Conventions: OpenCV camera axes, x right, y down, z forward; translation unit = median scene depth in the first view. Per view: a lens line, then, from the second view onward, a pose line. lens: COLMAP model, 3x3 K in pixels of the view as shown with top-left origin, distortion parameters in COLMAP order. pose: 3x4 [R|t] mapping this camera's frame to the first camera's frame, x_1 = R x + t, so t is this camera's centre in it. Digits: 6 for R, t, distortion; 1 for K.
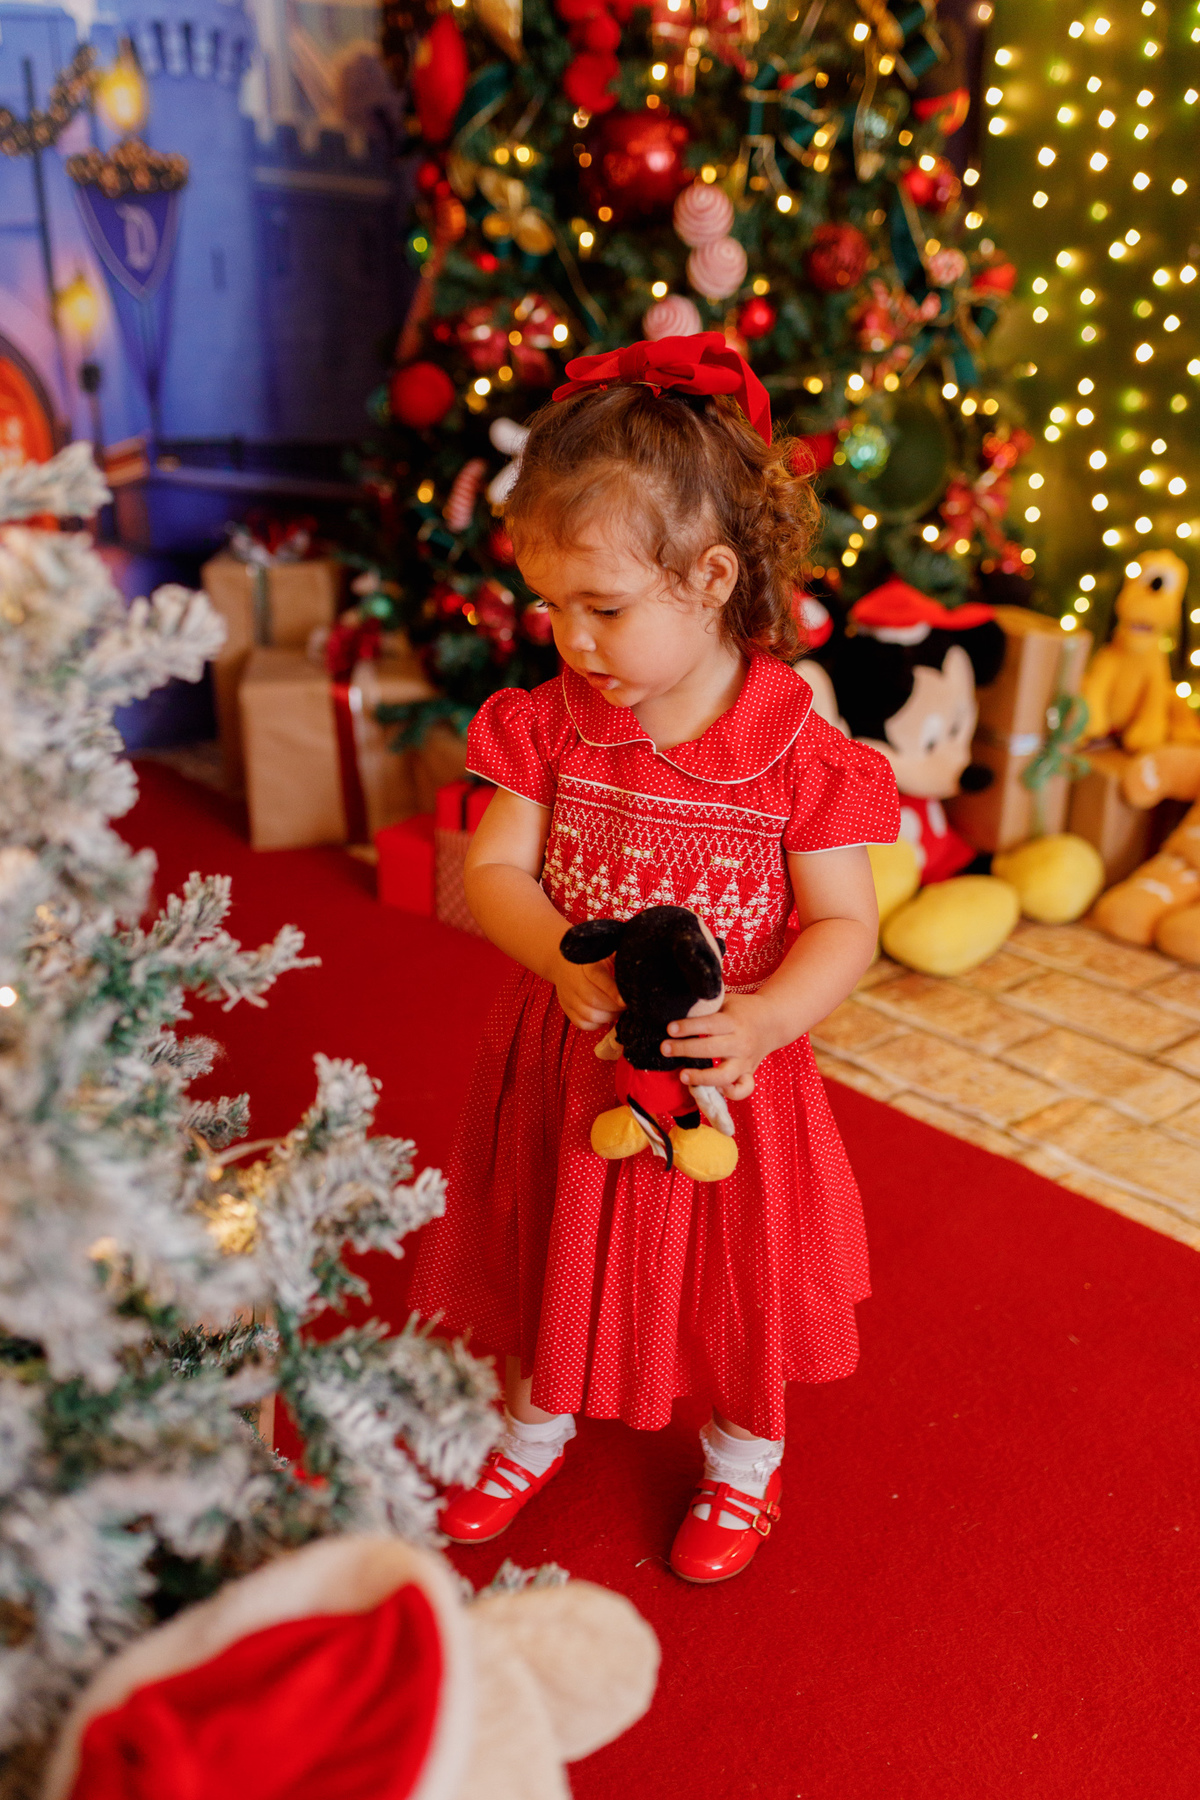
lens RADIAL K [[1801.0, 0, 600.0], [0, 1801.0, 900.0], [0, 0, 1]] dist [-0.006059, 0.002142]
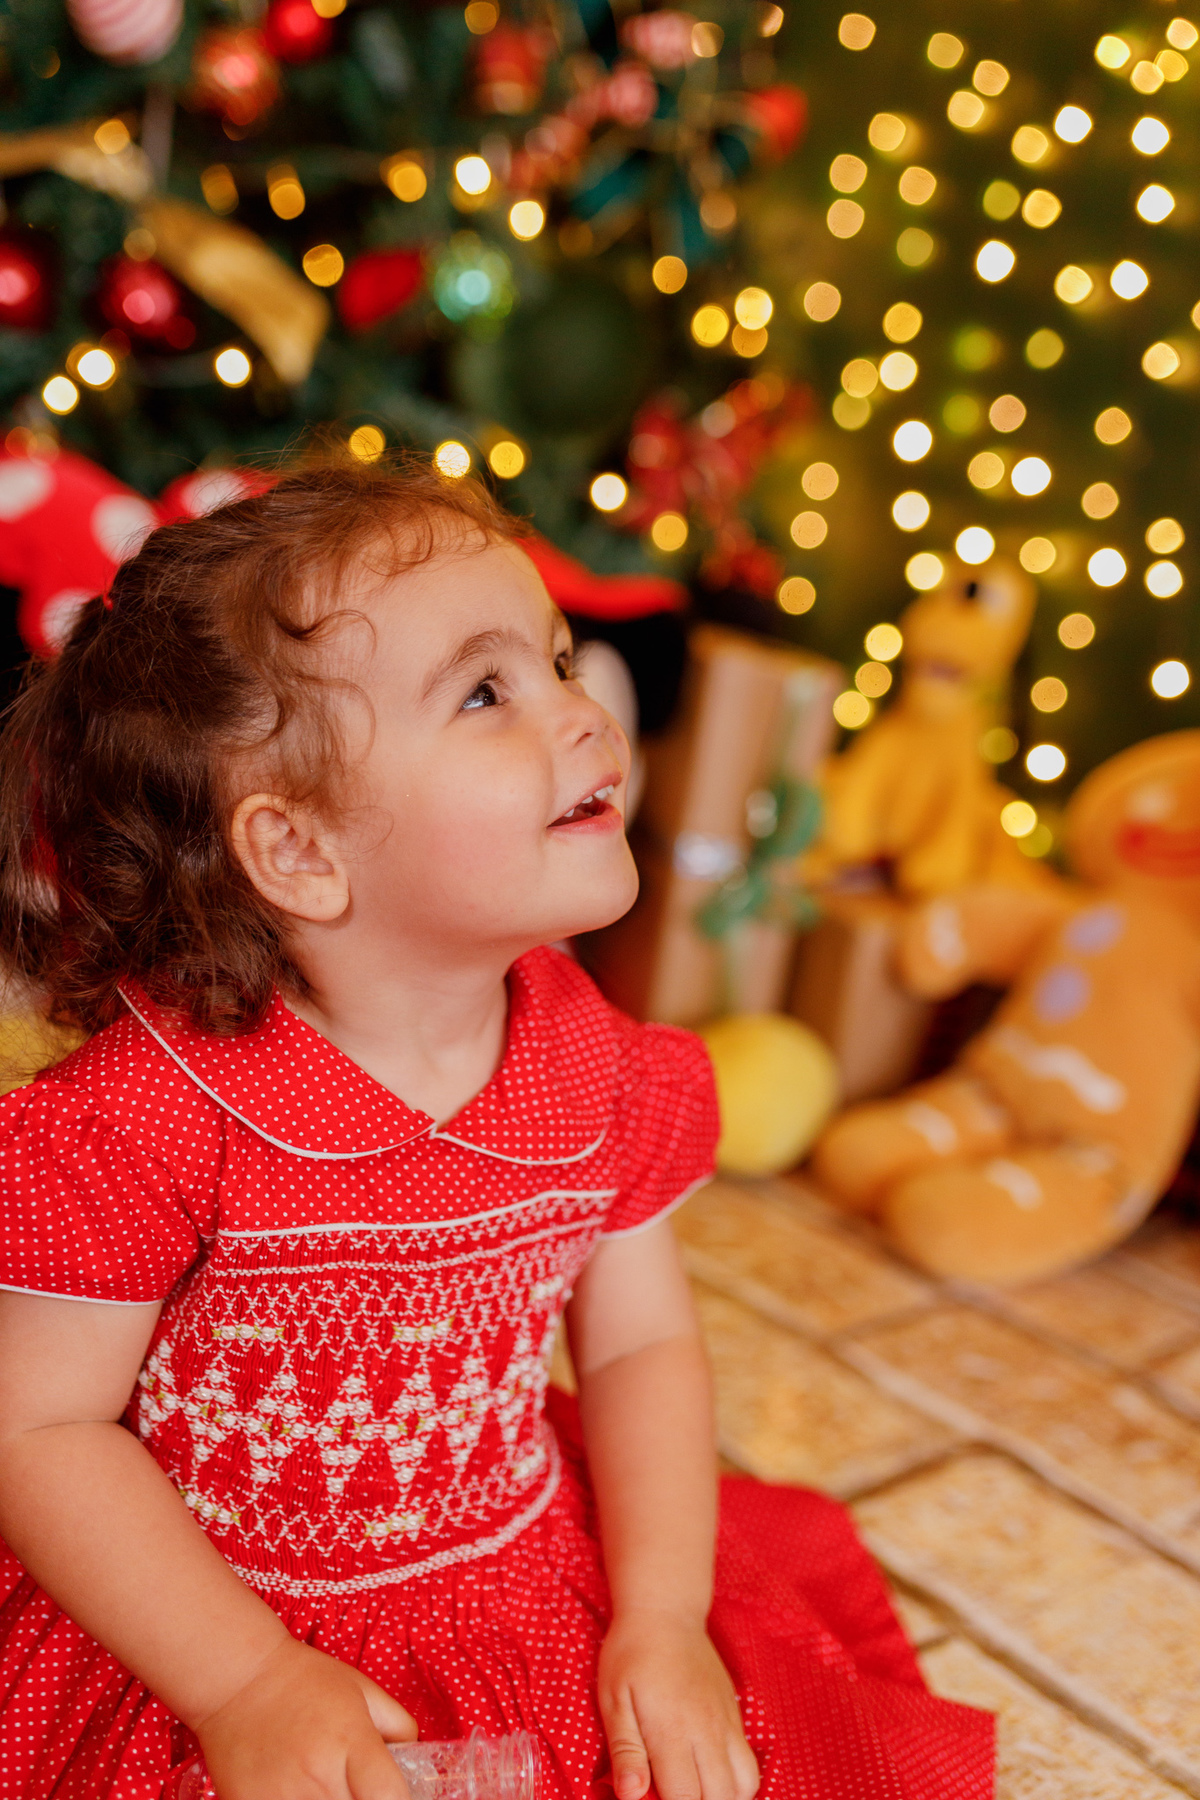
lens RADIAL K [[1702.7, 0, 602.8], [0, 1702.7, 892.2], [0, 0, 1]] dist [0.000697, 0.007001]
pose [[0.992108, 0.119868, 0.036785, 0.169080], [-0.114768, 0.986289, -0.118585, -0.006680], [-0.050495, 0.113427, 0.992262, 0.438982]]
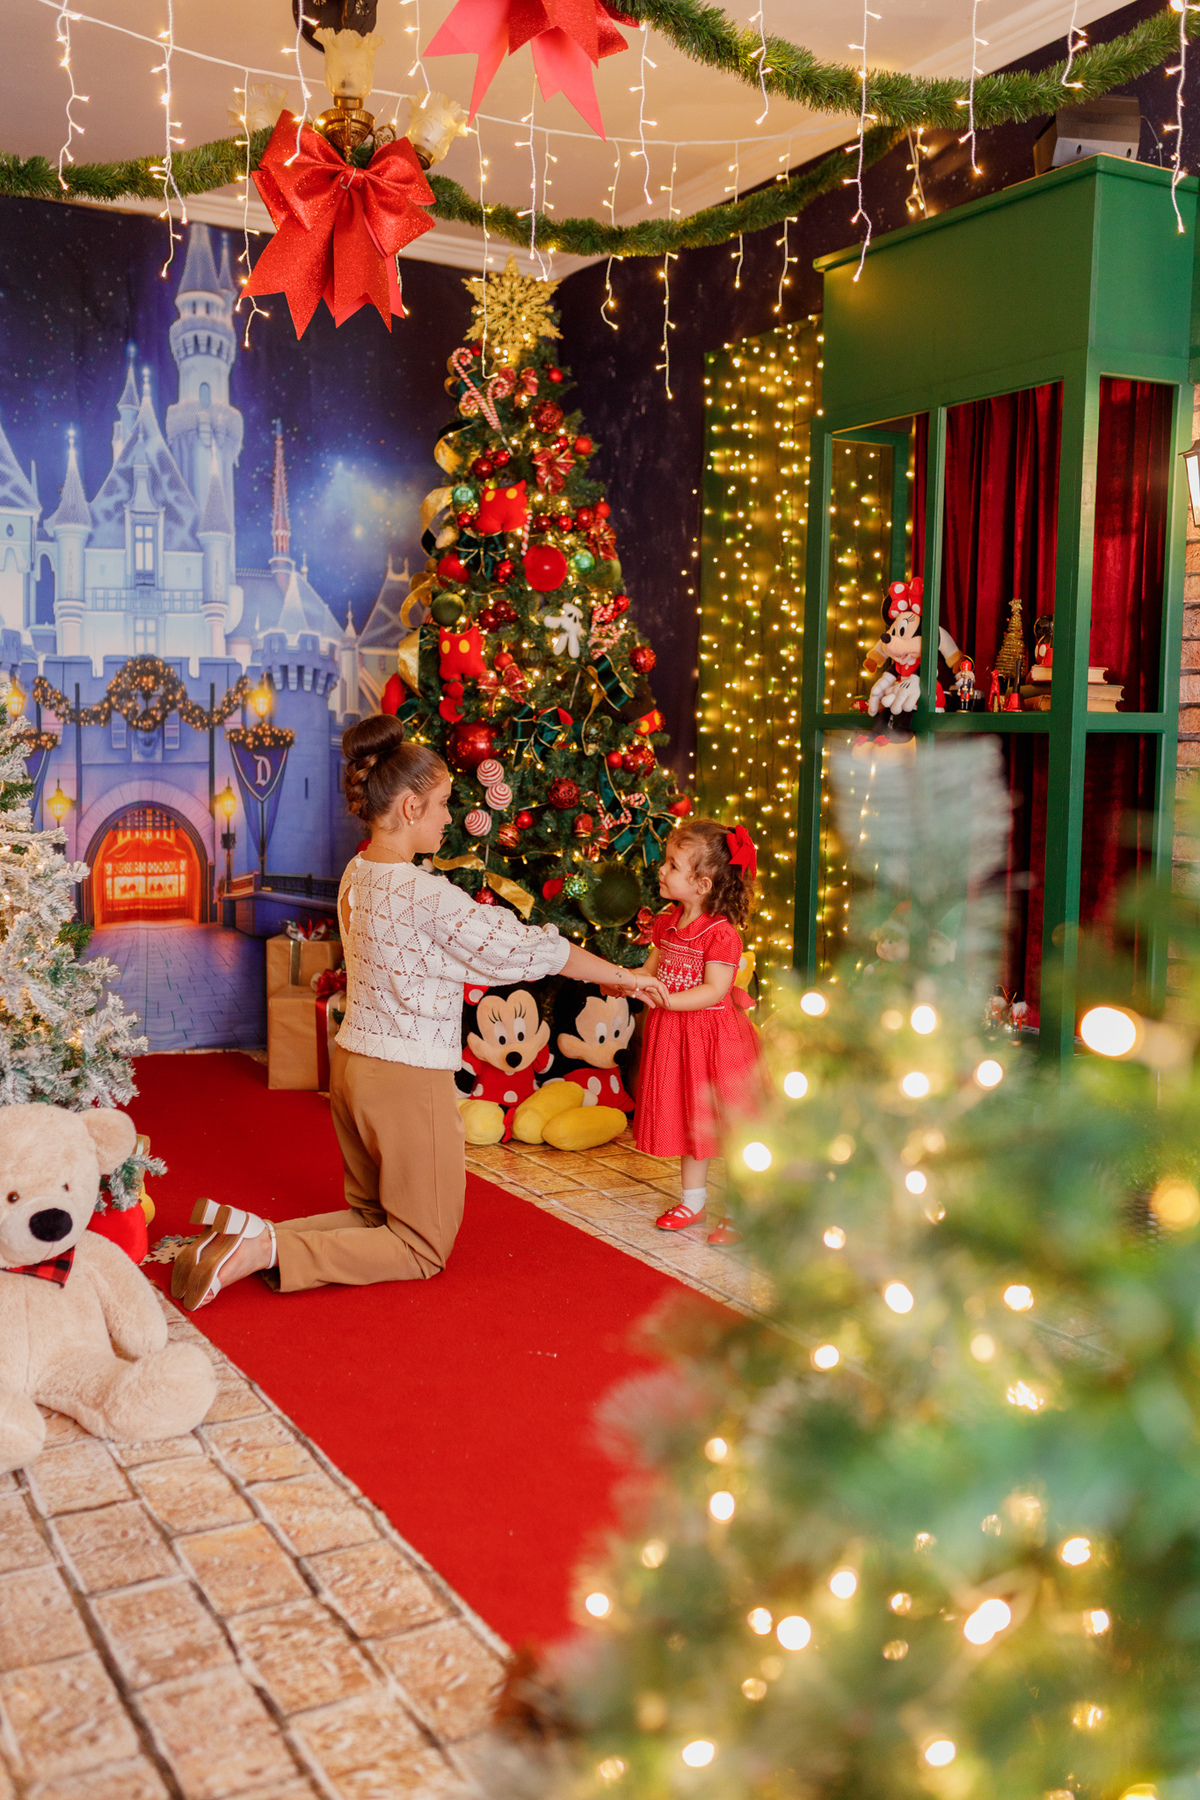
lens RADIAL K [[1751.6, 0, 606.0], [0, 1751.6, 892.4], [0, 0, 1]] dist [-0.005338, 0.017358]
pose [[0.985928, 0.043849, -0.161318, 0.427431], [-0.086901, 0.958791, -0.270497, 0.233636], [0.142810, 0.280709, 0.949109, -0.697448]]
